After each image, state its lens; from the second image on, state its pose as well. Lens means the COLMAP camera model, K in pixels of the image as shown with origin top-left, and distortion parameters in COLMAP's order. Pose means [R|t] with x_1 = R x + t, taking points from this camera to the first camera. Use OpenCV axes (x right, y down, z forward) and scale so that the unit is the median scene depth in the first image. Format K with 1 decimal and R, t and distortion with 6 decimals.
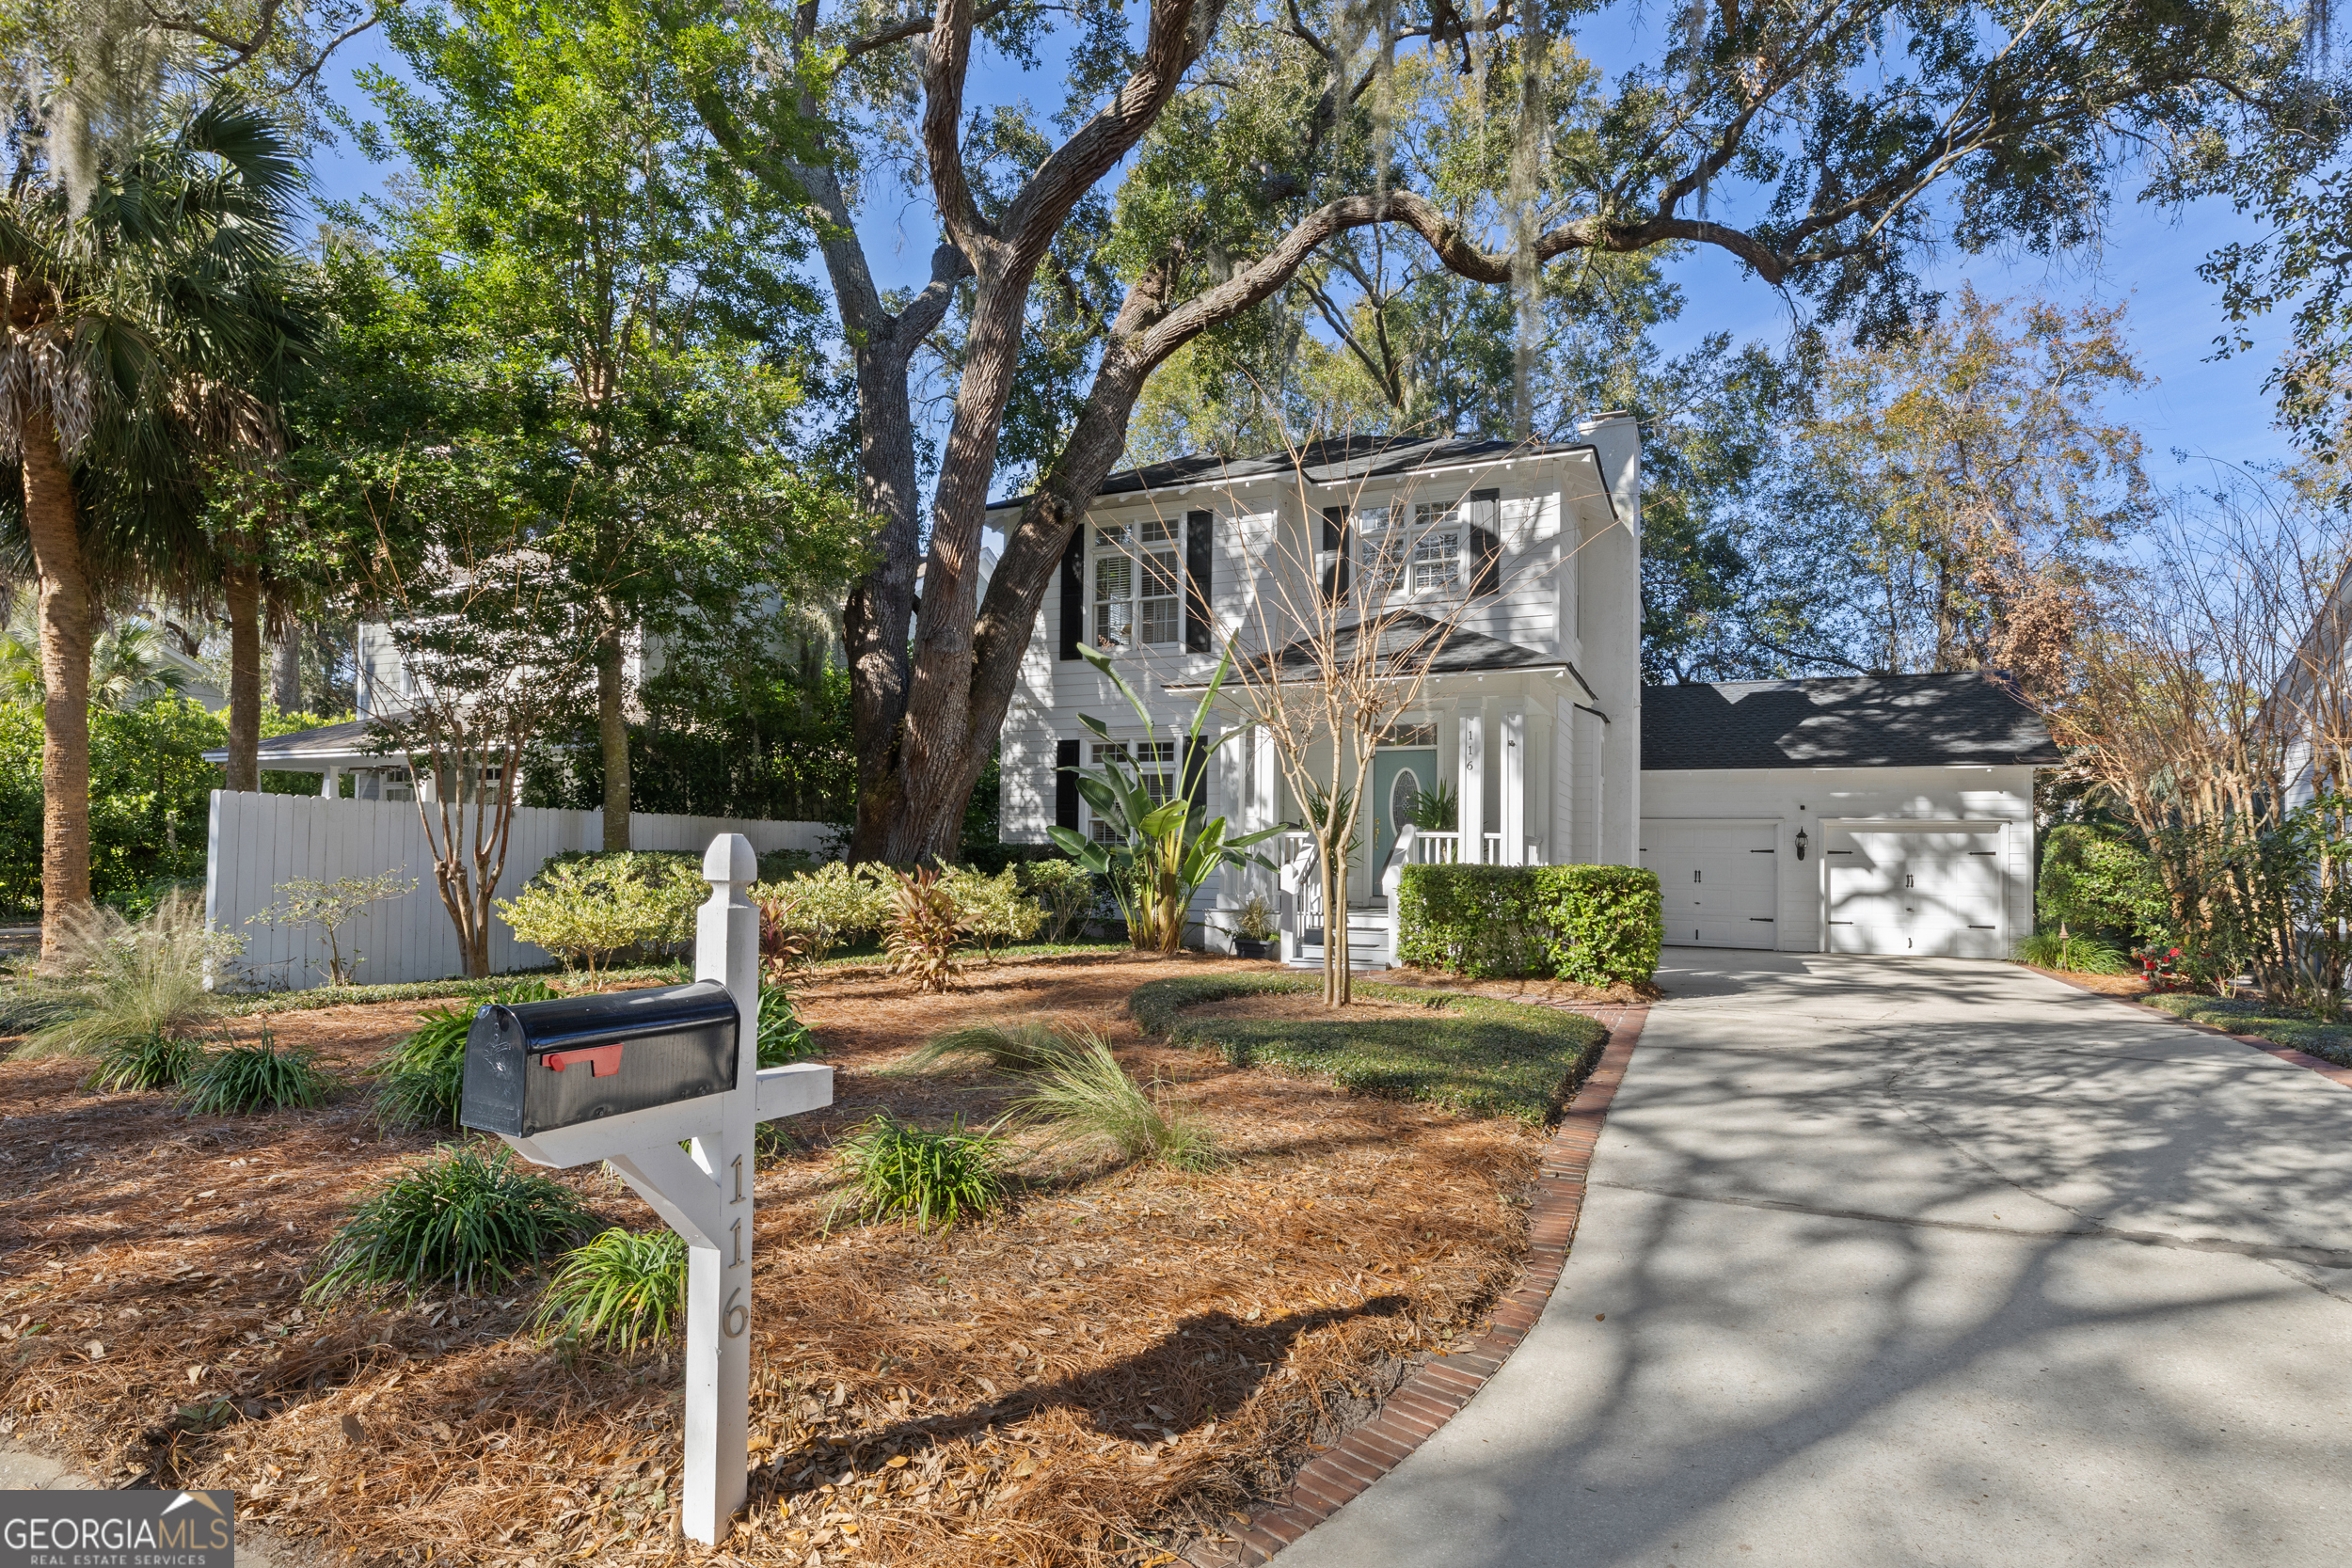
lens RADIAL K [[1191.6, 0, 1177.3], [0, 1191.6, 831.9], [0, 0, 1]] dist [-0.003760, 0.000292]
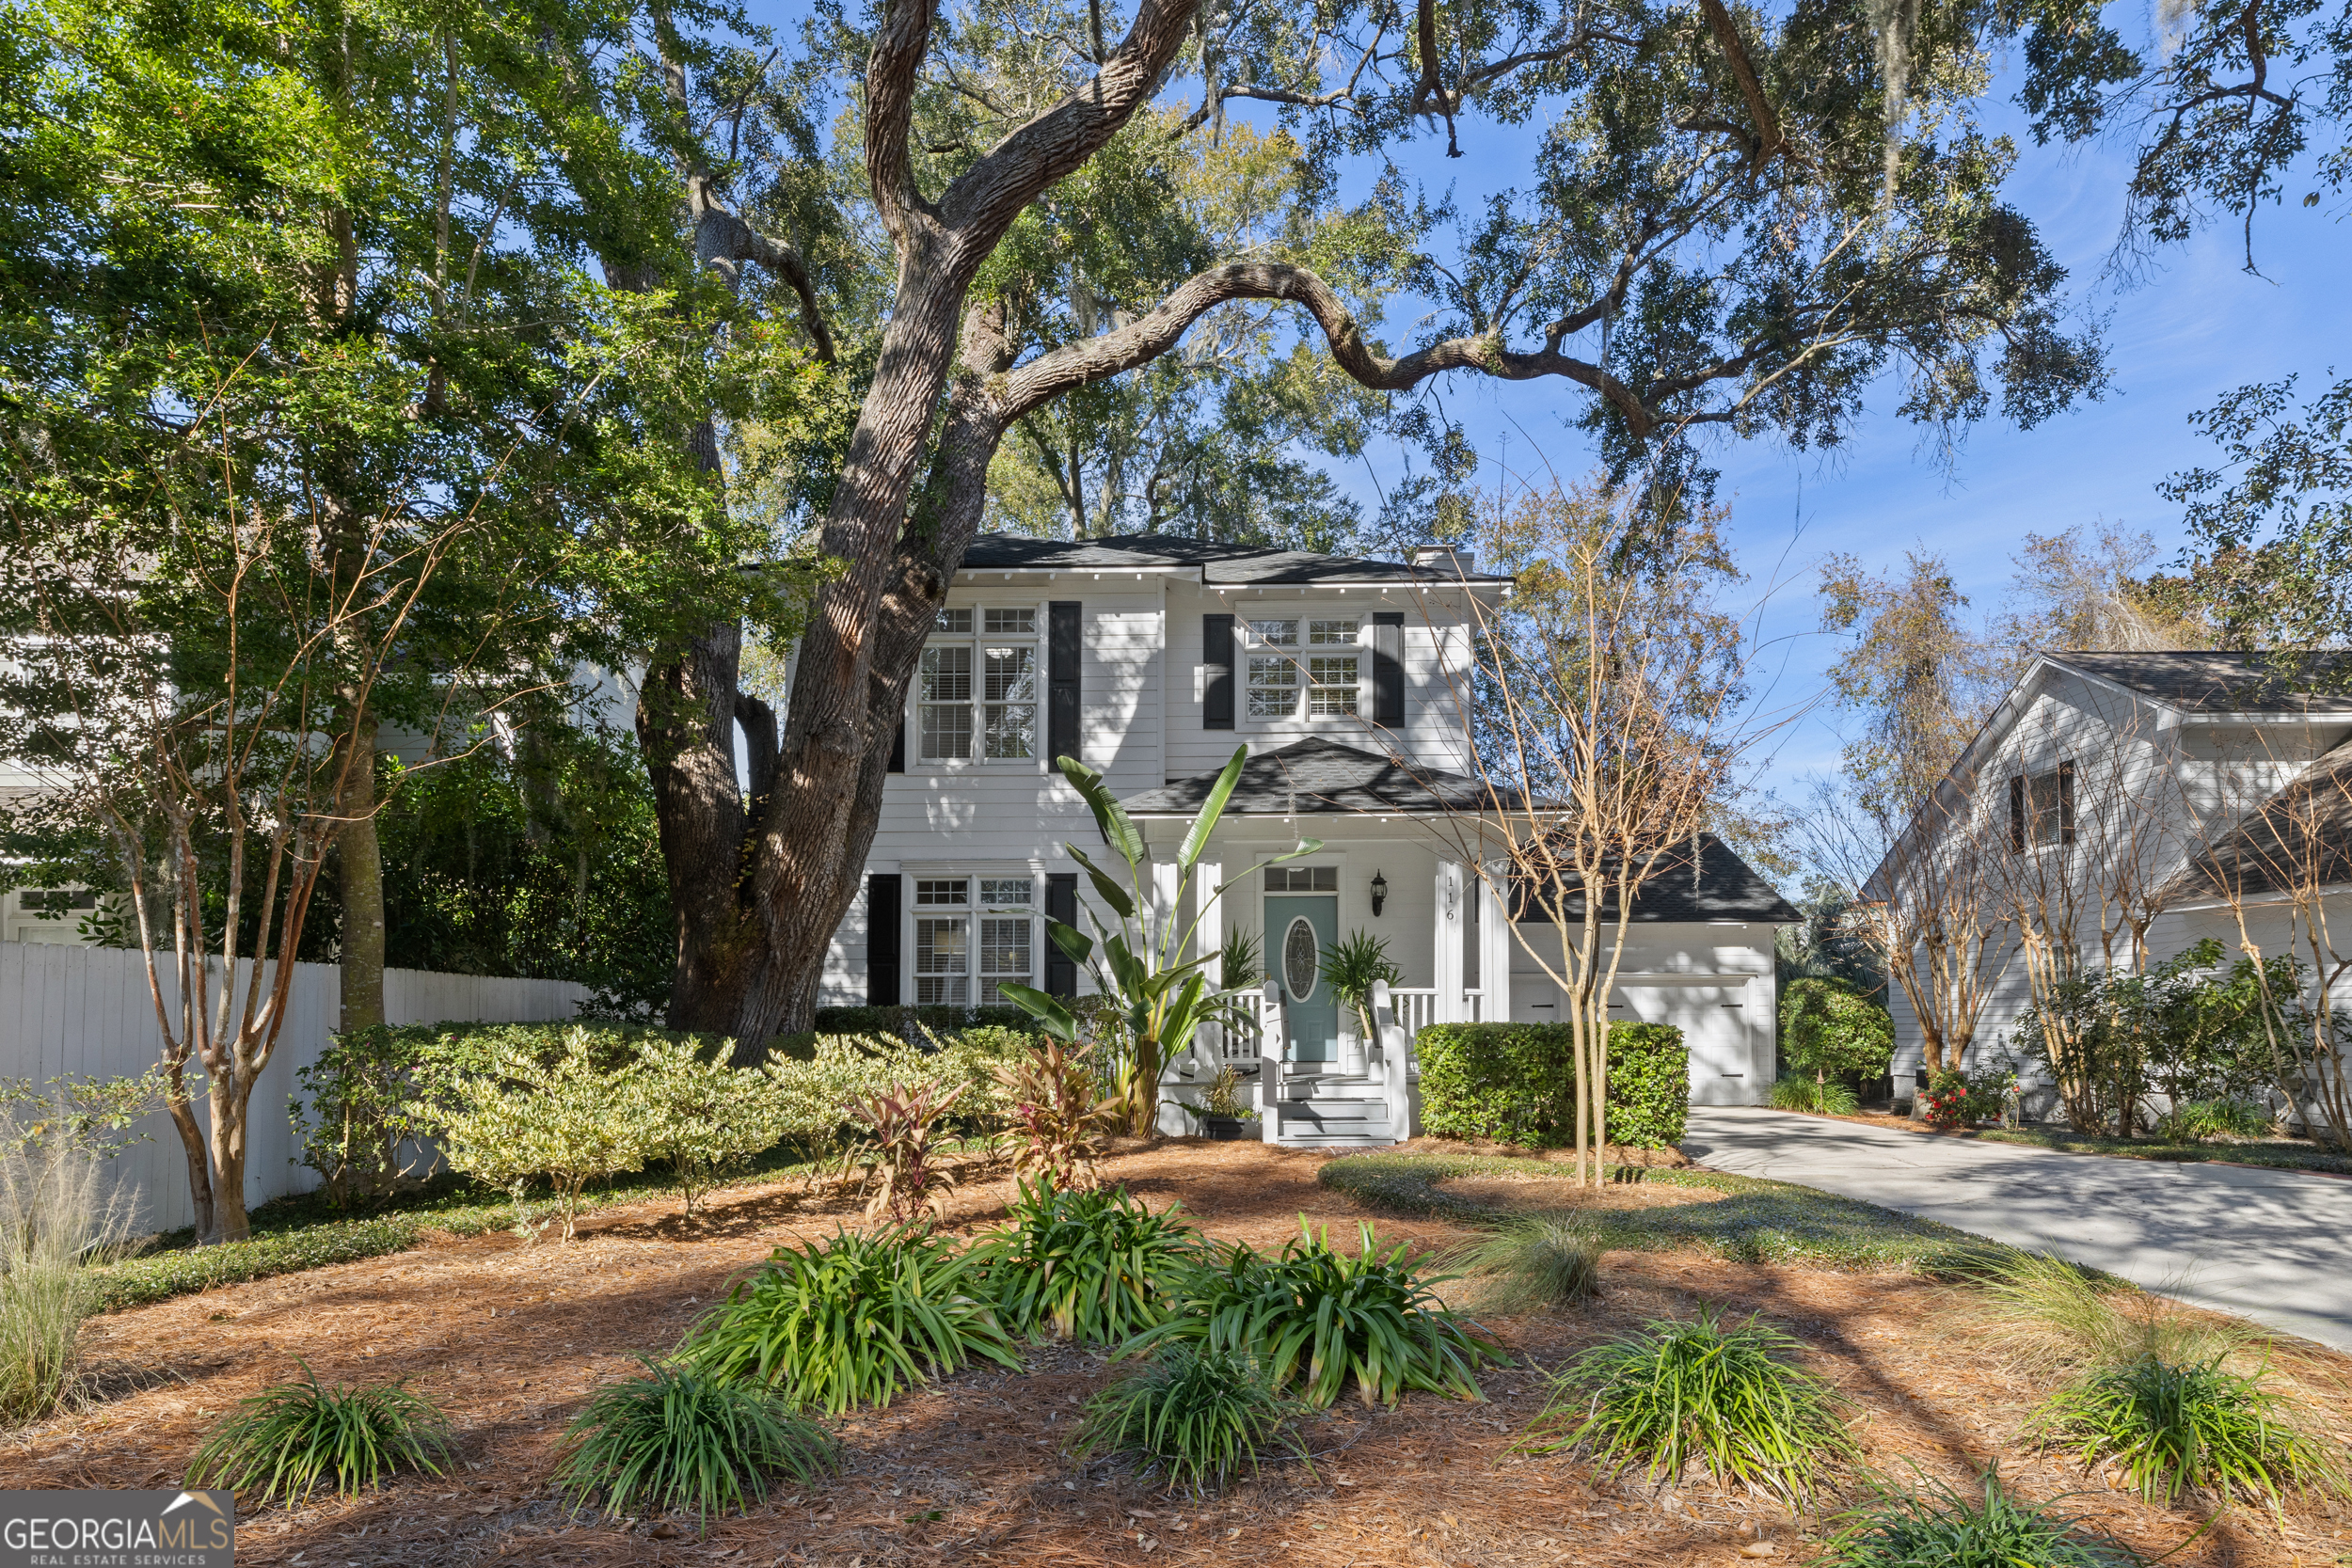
lens RADIAL K [[1350.1, 0, 1175.5], [0, 1350.1, 975.2], [0, 0, 1]] dist [0.005040, -0.000159]
pose [[0.914441, -0.001340, 0.404716, -0.310515], [0.005440, 0.999945, -0.008981, -0.001409], [-0.404682, 0.010414, 0.914398, 0.121182]]
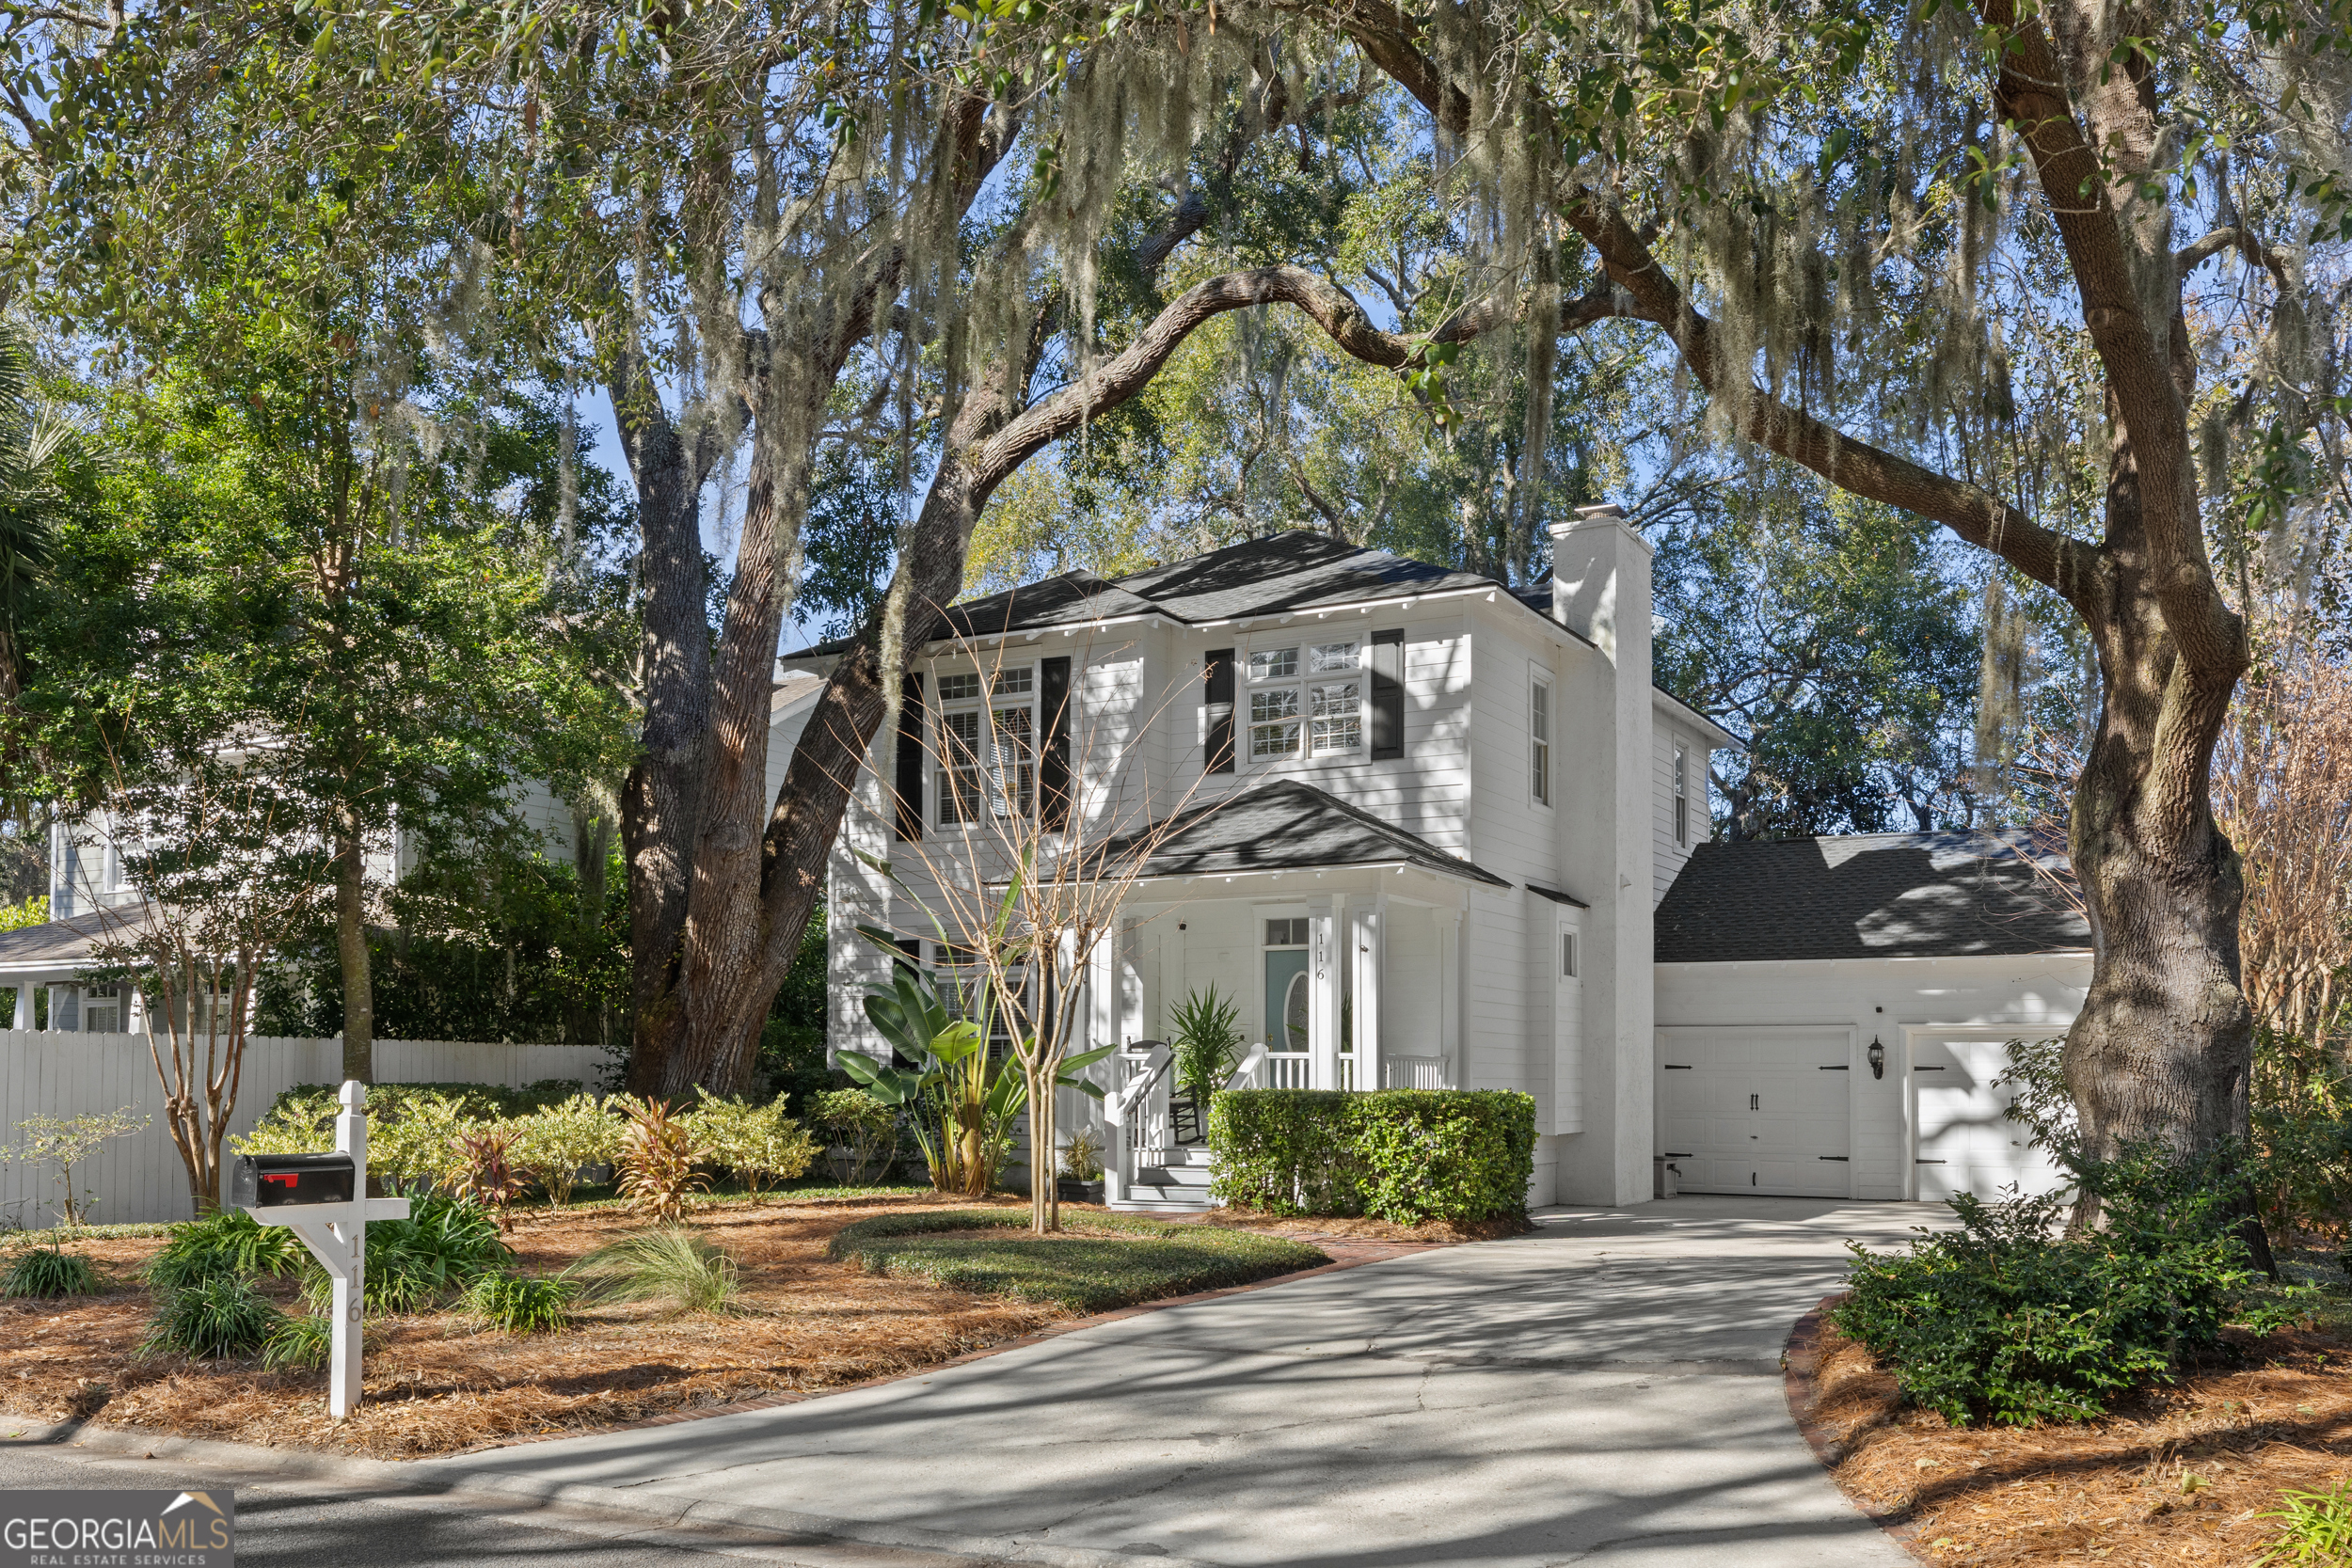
lens RADIAL K [[1986.8, 0, 1177.2], [0, 1986.8, 1023.6], [0, 0, 1]] dist [-0.009818, 0.000552]
pose [[0.997645, -0.012216, -0.067490, 0.203432], [0.011735, 0.999903, -0.007524, -0.008963], [0.067576, 0.006714, 0.997692, -0.369545]]
